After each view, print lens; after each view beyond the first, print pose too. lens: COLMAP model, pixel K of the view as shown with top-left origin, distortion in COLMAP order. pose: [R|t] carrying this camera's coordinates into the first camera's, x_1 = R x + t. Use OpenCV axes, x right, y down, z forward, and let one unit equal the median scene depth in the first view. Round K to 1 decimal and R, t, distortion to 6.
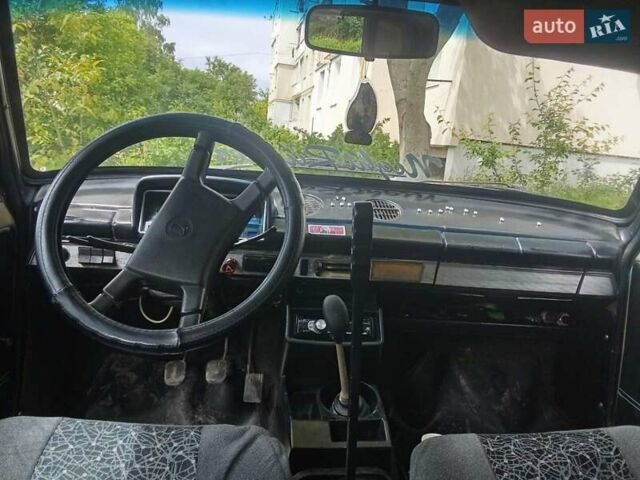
lens RADIAL K [[508.2, 0, 324.6], [0, 508.2, 237.8], [0, 0, 1]] dist [0.095563, -0.157418]
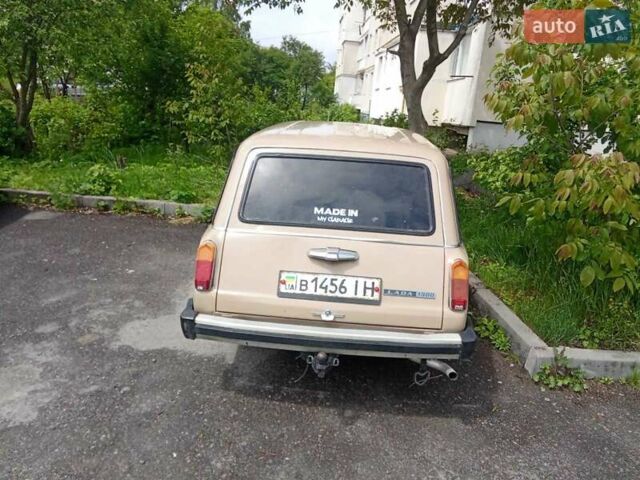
lens RADIAL K [[508.2, 0, 324.6], [0, 508.2, 237.8], [0, 0, 1]] dist [0.095563, -0.157418]
pose [[0.991682, 0.019200, -0.127273, 0.014249], [-0.011189, 0.997928, 0.063367, 0.008522], [0.128226, -0.061416, 0.989842, -0.114345]]
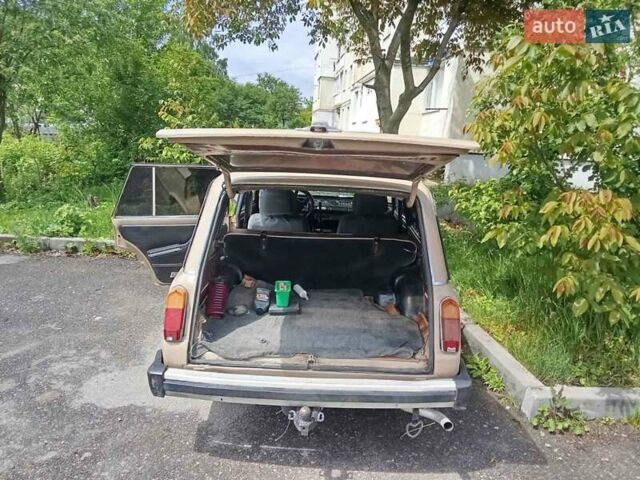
lens RADIAL K [[510.0, 0, 327.2], [0, 510.0, 236.6], [0, 0, 1]] dist [0.094336, -0.149684]
pose [[0.996175, -0.016142, -0.085877, 0.013871], [0.016019, 0.999869, -0.002121, 0.007656], [0.085900, 0.000738, 0.996303, -0.109362]]
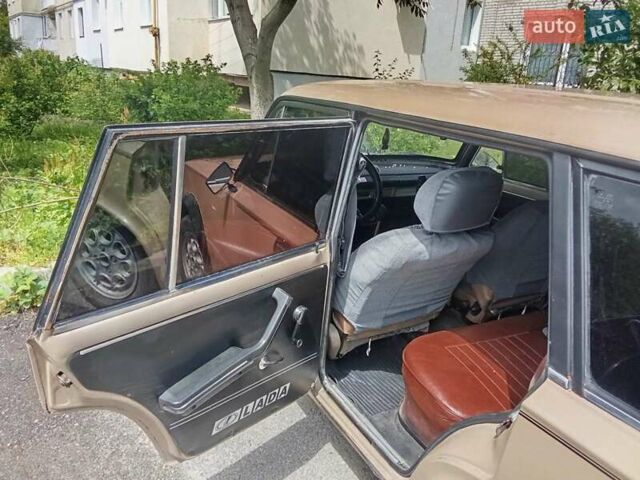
lens RADIAL K [[510.0, 0, 327.2], [0, 510.0, 236.6], [0, 0, 1]] dist [0.094336, -0.149684]
pose [[0.904332, -0.163974, 0.394077, -0.036508], [0.100114, 0.978995, 0.177613, -0.006474], [-0.414924, -0.121169, 0.901752, -0.037739]]
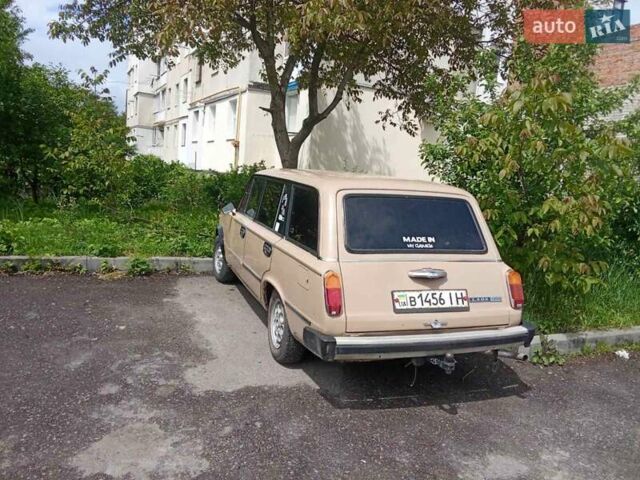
lens RADIAL K [[508.2, 0, 324.6], [0, 508.2, 237.8], [0, 0, 1]] dist [0.095563, -0.157418]
pose [[0.958873, -0.048781, 0.279612, -0.036991], [0.058425, 0.997946, -0.026257, 0.010597], [-0.277757, 0.041514, 0.959754, -0.122916]]
